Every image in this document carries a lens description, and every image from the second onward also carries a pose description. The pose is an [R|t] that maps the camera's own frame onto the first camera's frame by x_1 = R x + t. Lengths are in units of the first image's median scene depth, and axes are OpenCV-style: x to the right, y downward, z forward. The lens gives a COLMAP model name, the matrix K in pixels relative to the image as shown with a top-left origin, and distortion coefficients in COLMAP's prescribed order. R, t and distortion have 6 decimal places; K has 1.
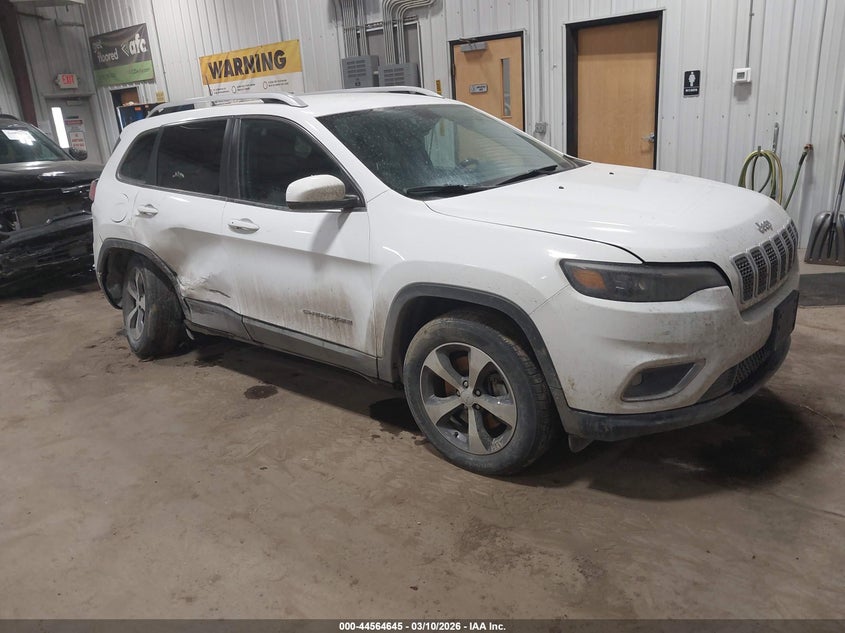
lens RADIAL K [[659.8, 0, 425.5], [0, 659.8, 317.5], [0, 0, 1]] dist [0.000603, 0.001969]
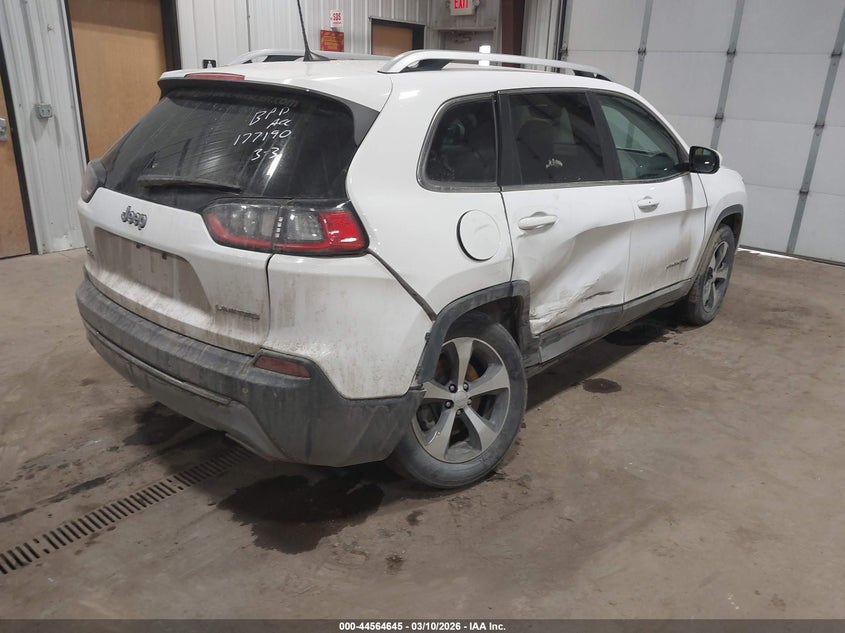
lens RADIAL K [[659.8, 0, 425.5], [0, 659.8, 317.5], [0, 0, 1]] dist [0.000603, 0.001969]
pose [[0.030098, -0.269908, 0.962416, -1.093308], [0.266687, 0.930117, 0.252510, -0.272348], [-0.963313, 0.249063, 0.099976, 1.077333]]
